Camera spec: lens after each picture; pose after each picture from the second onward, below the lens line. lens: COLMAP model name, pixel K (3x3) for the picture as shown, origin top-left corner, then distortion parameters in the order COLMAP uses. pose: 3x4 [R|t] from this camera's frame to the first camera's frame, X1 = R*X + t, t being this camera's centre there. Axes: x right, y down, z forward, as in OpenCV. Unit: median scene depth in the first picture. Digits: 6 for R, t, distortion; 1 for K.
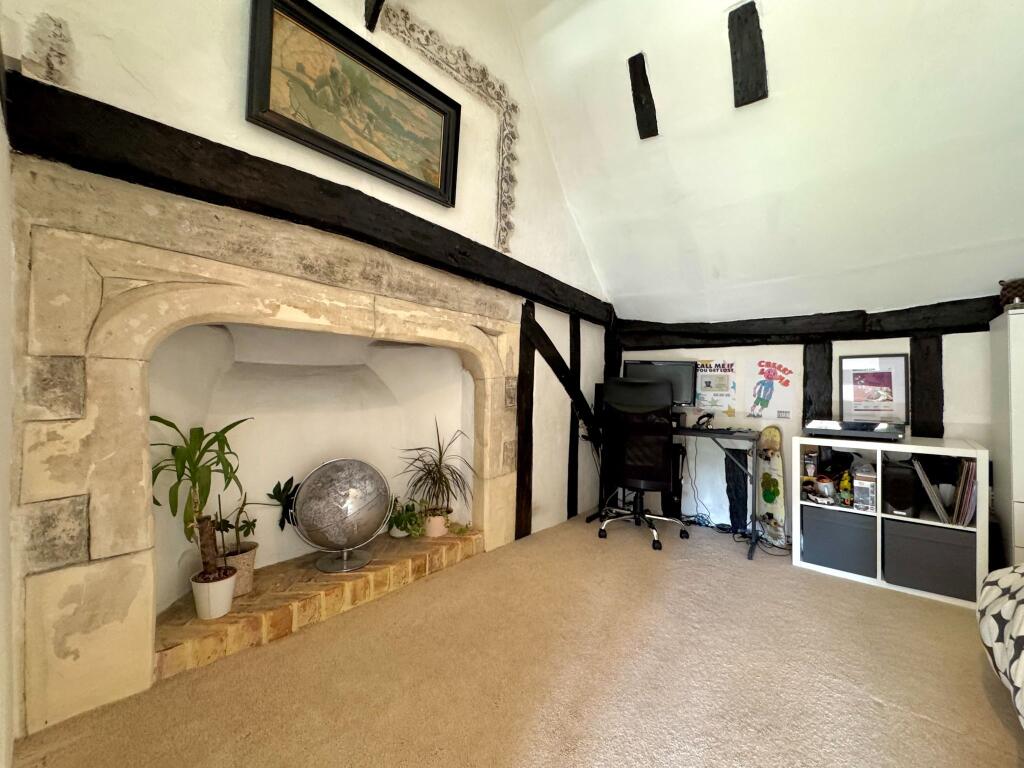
lens RADIAL K [[414.8, 0, 512.0], [0, 414.8, 384.0], [0, 0, 1]] dist [-0.009484, -0.000016]
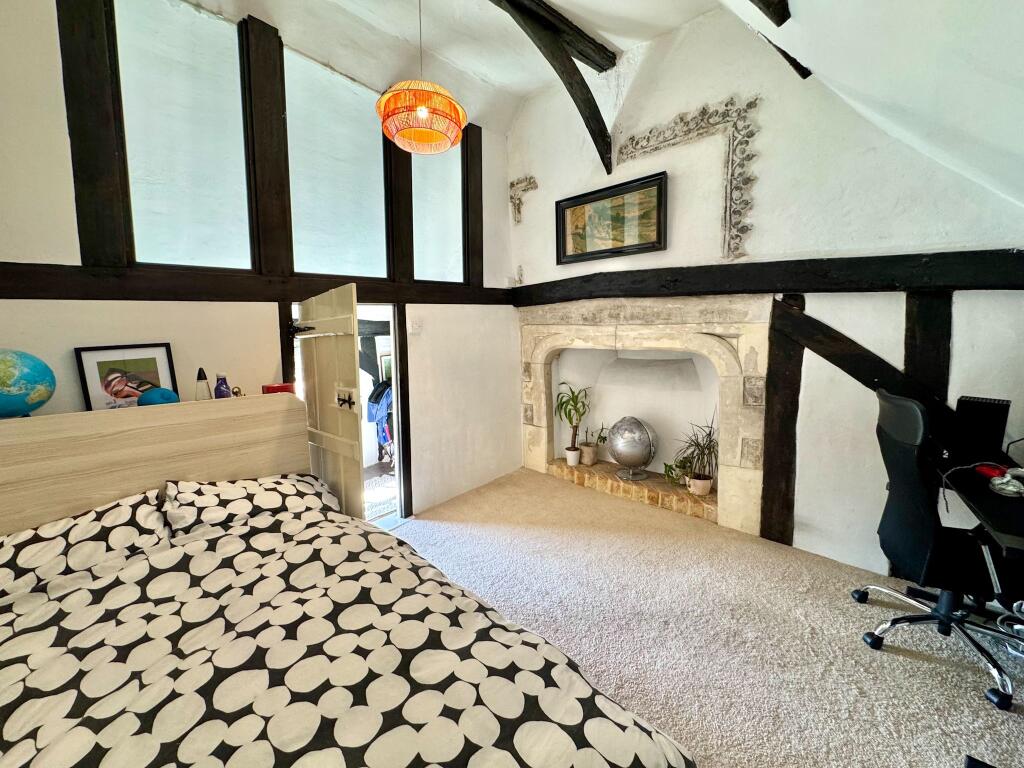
lens RADIAL K [[414.8, 0, 512.0], [0, 414.8, 384.0], [0, 0, 1]] dist [-0.009484, -0.000016]
pose [[-0.043064, 0.102685, -0.993781, 1.254003], [0.009669, 0.994700, 0.102361, -0.131573], [0.999026, -0.005200, -0.043829, 0.549111]]
